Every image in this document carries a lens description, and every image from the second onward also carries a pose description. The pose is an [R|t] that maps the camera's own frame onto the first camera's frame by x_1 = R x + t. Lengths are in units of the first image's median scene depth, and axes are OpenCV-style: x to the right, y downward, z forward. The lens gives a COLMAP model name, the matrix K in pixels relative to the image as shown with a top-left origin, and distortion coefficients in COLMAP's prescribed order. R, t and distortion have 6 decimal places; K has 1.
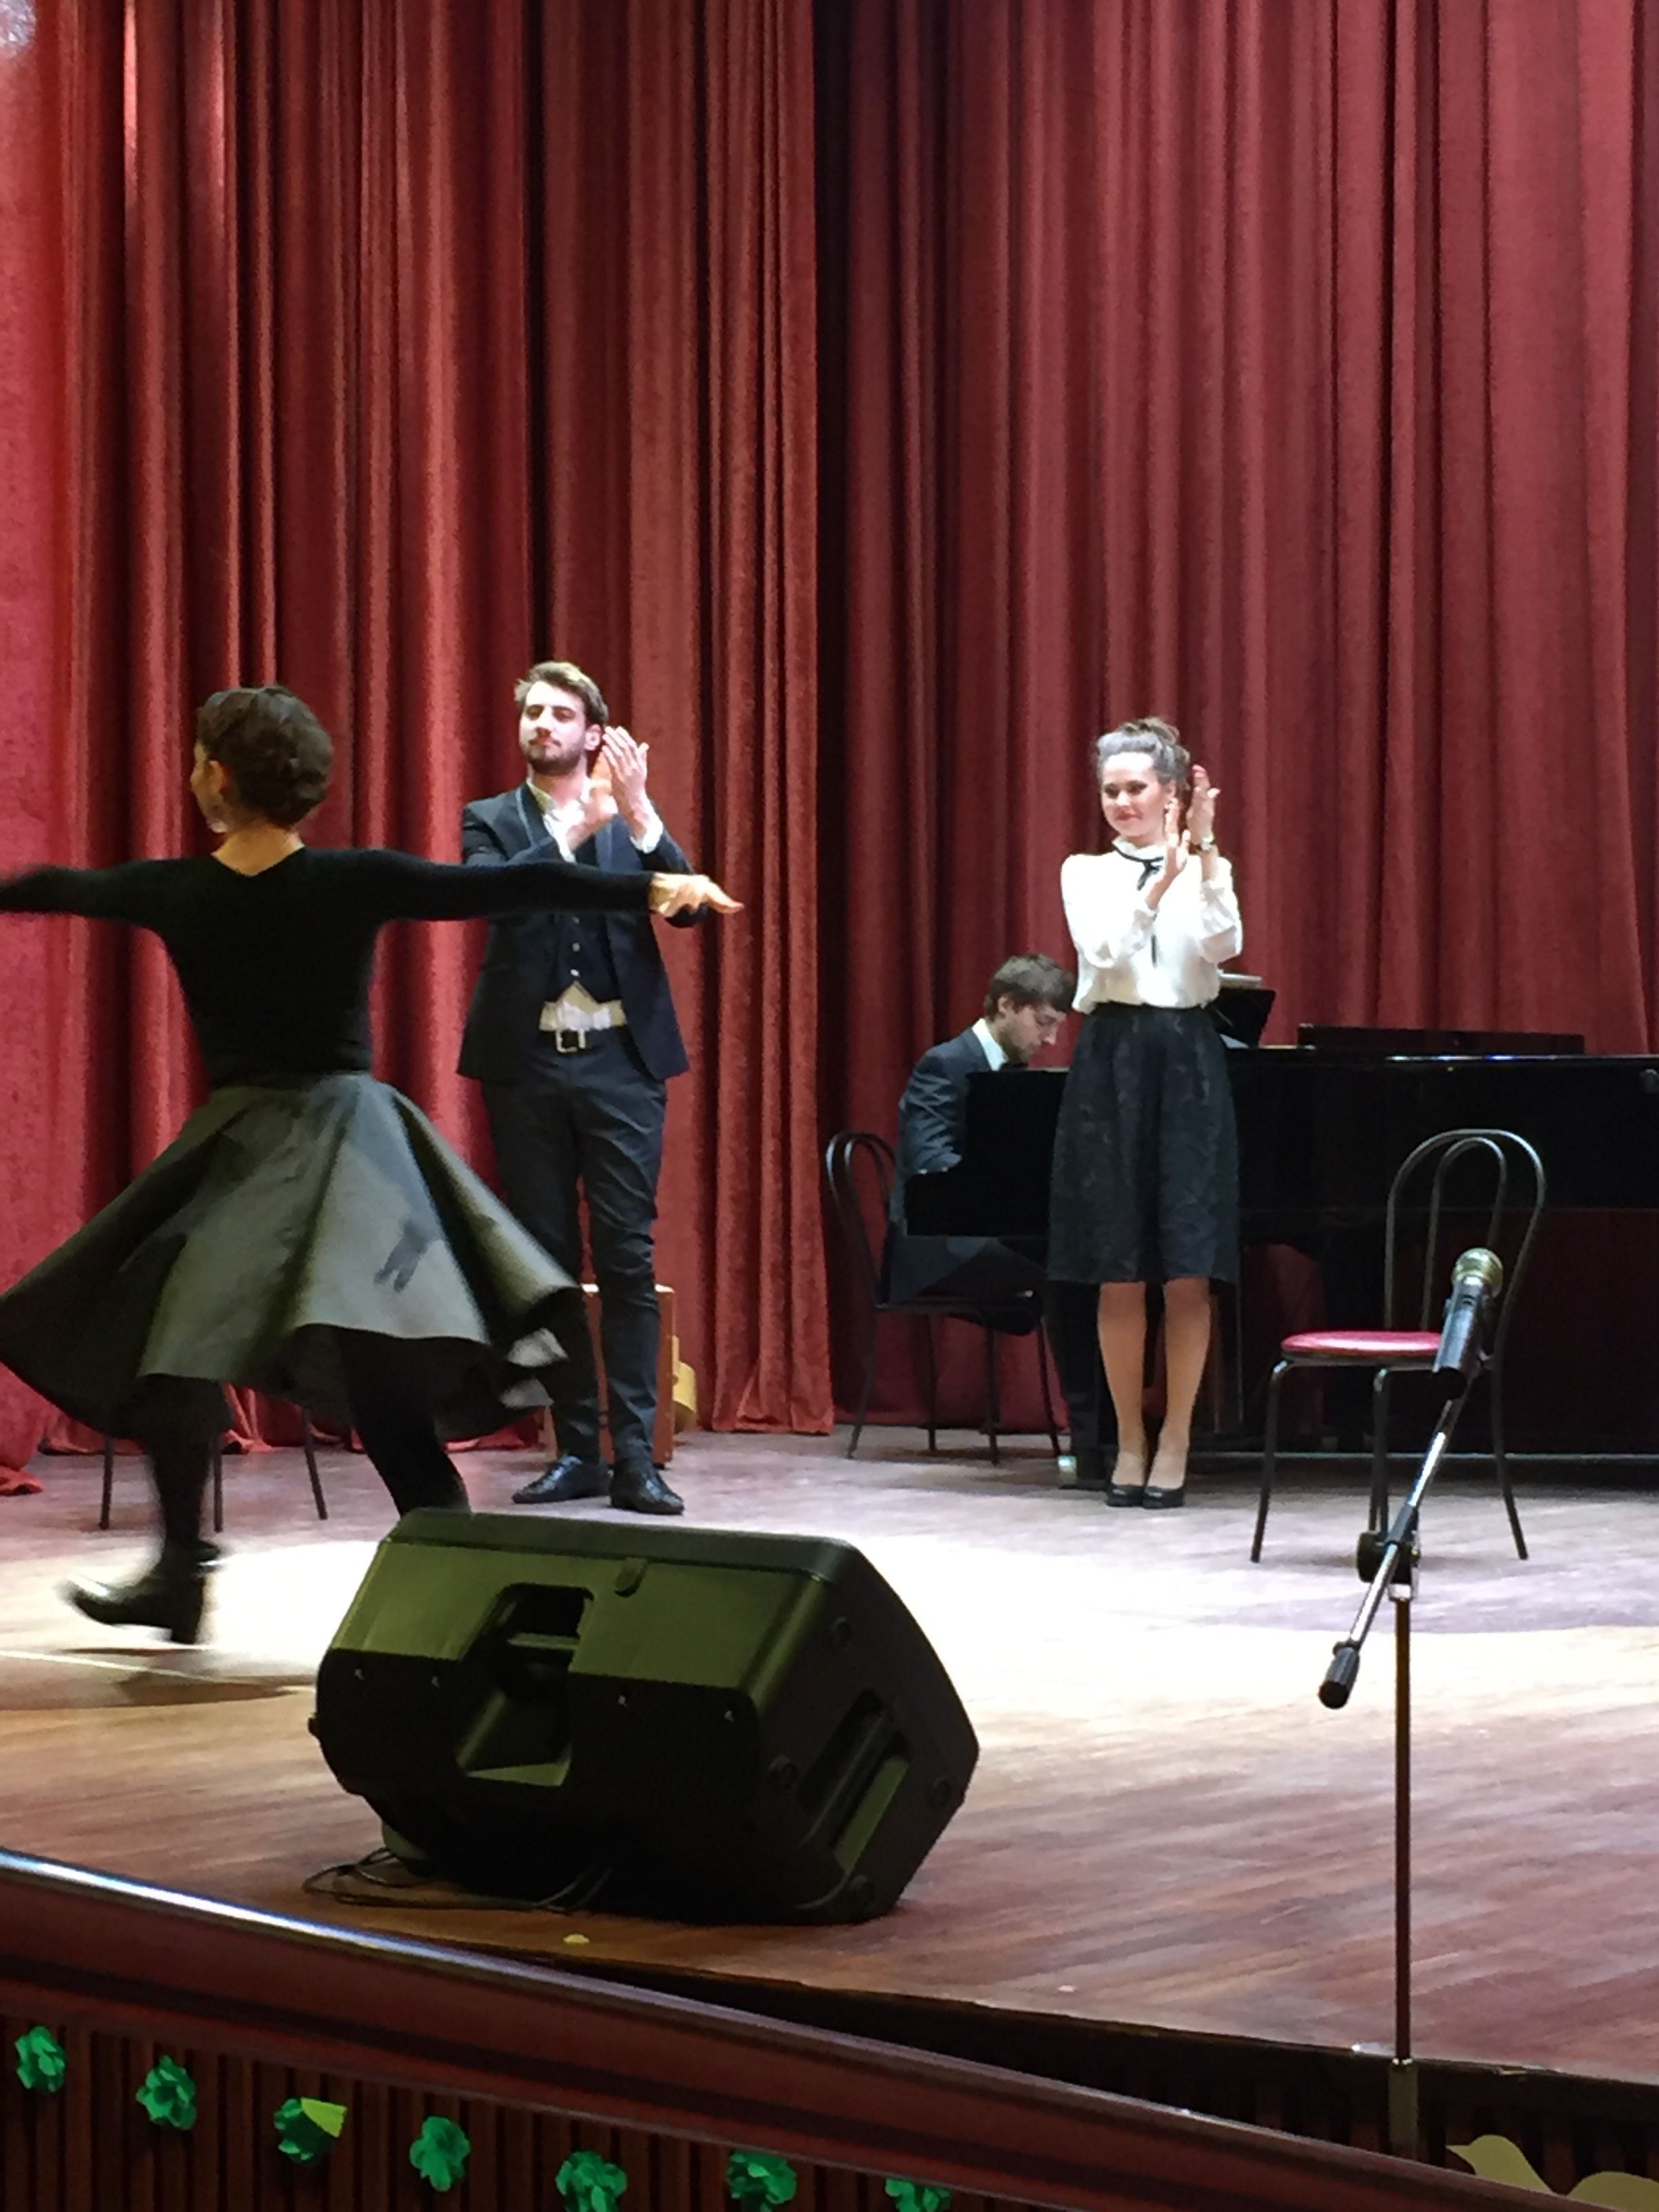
lens RADIAL K [[4357.1, 0, 833.0], [0, 4357.1, 1100.4], [0, 0, 1]] dist [0.058667, 0.000000]
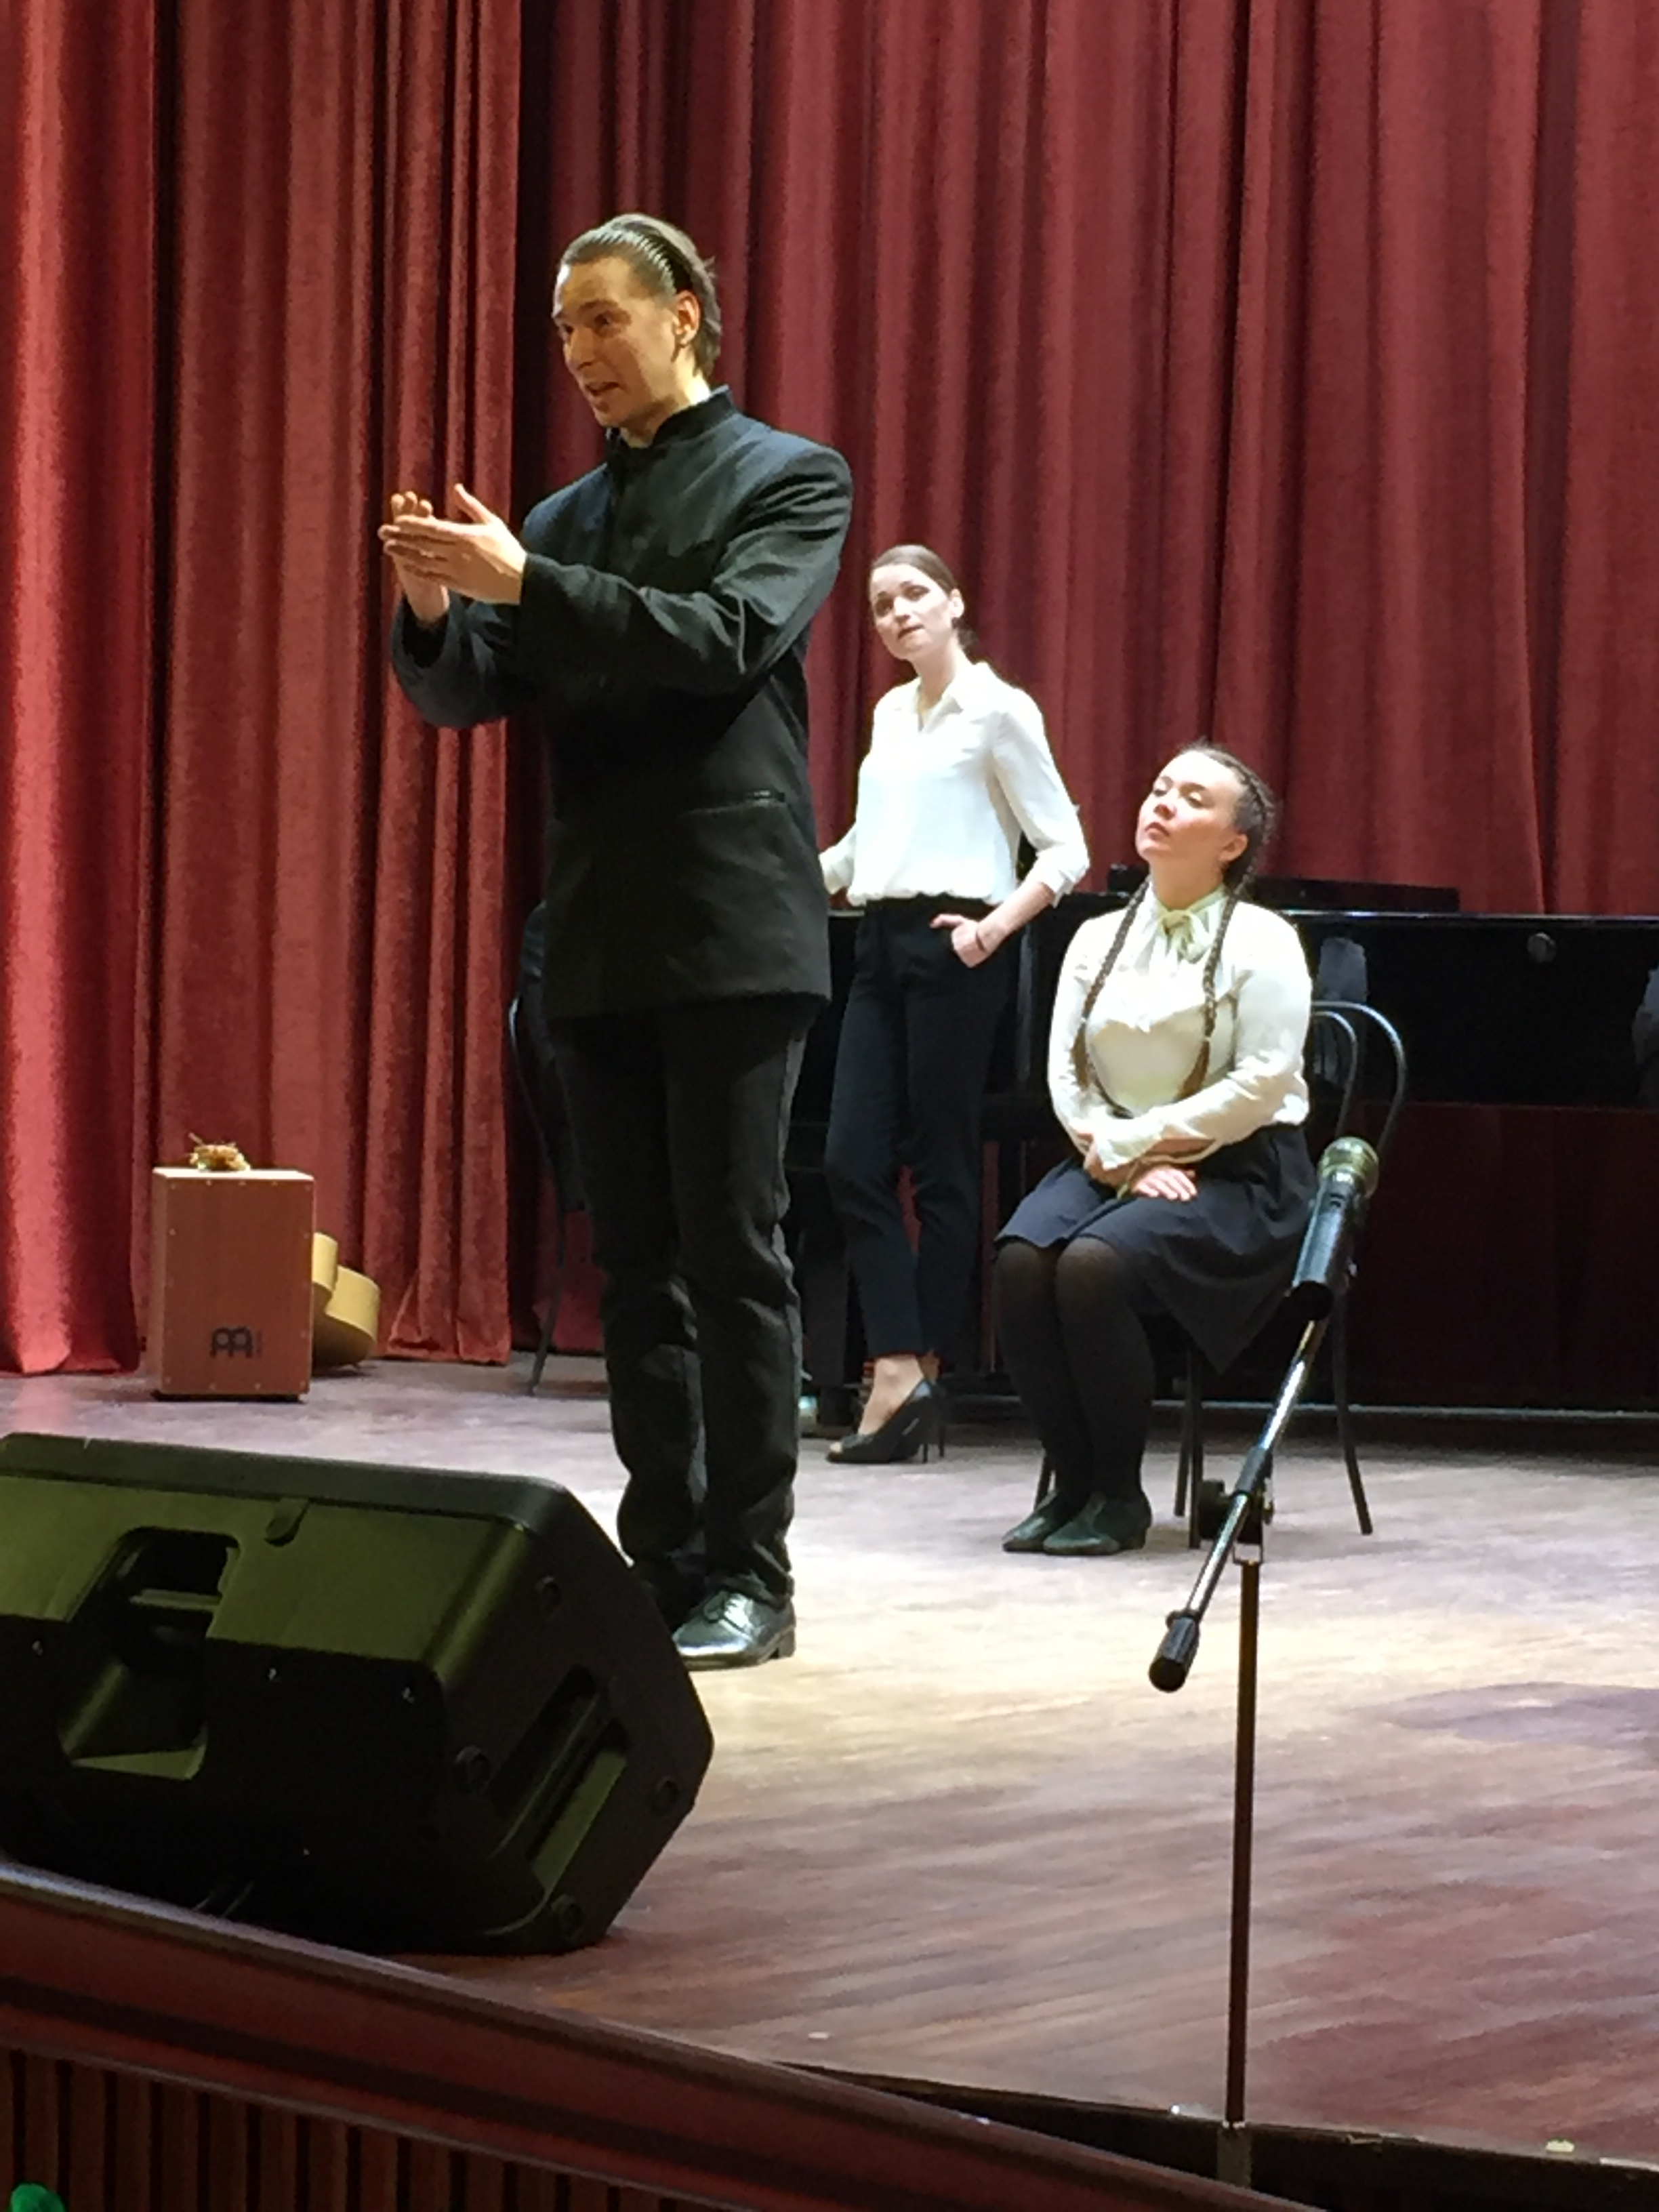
lens RADIAL K [[5496.0, 0, 823.1], [0, 5496.0, 1083.2], [0, 0, 1]] dist [0.034541, 0.000000]
pose [[0.997895, 0.025538, 0.059602, -0.008541], [-0.026891, 0.999396, 0.022007, 0.003179], [-0.059004, -0.023564, 0.997980, -0.011426]]
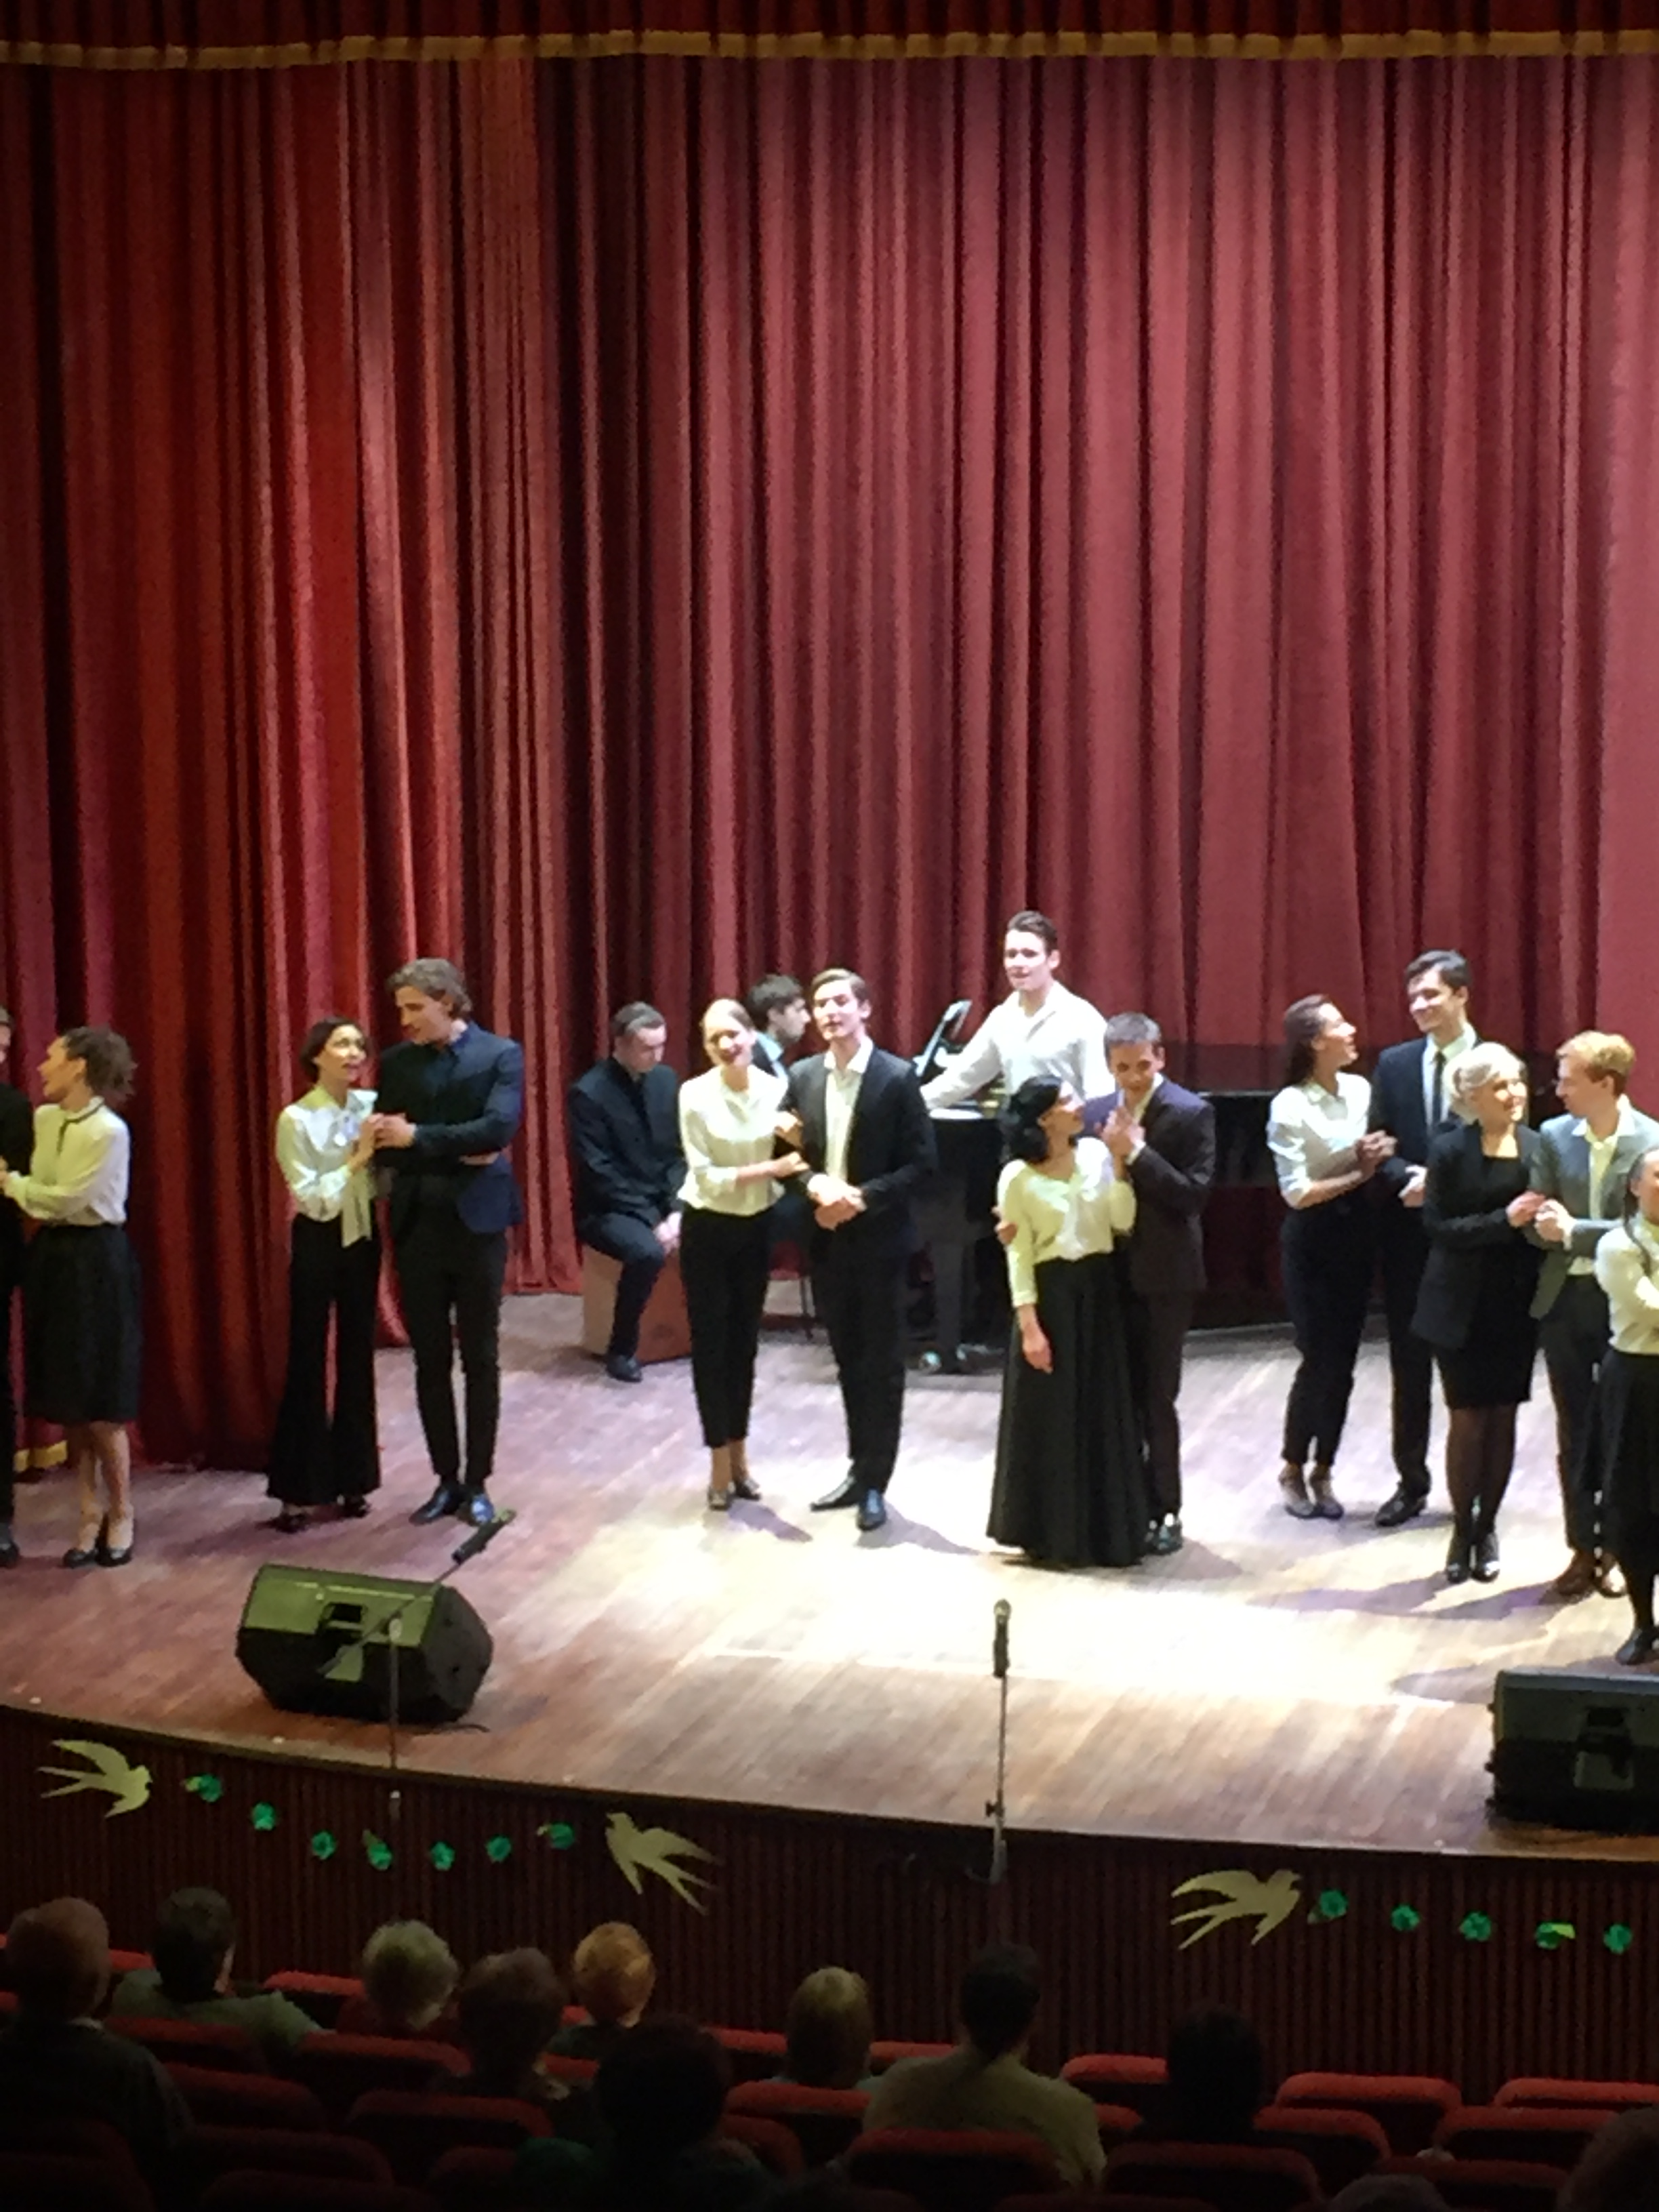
lens RADIAL K [[5285.8, 0, 743.3], [0, 5285.8, 1098.7], [0, 0, 1]] dist [0.037300, 0.000000]
pose [[0.897373, -0.080119, 0.433939, -1.478716], [-0.002412, 0.982474, 0.186384, -0.650451], [-0.441267, -0.168303, 0.881452, -1.124378]]
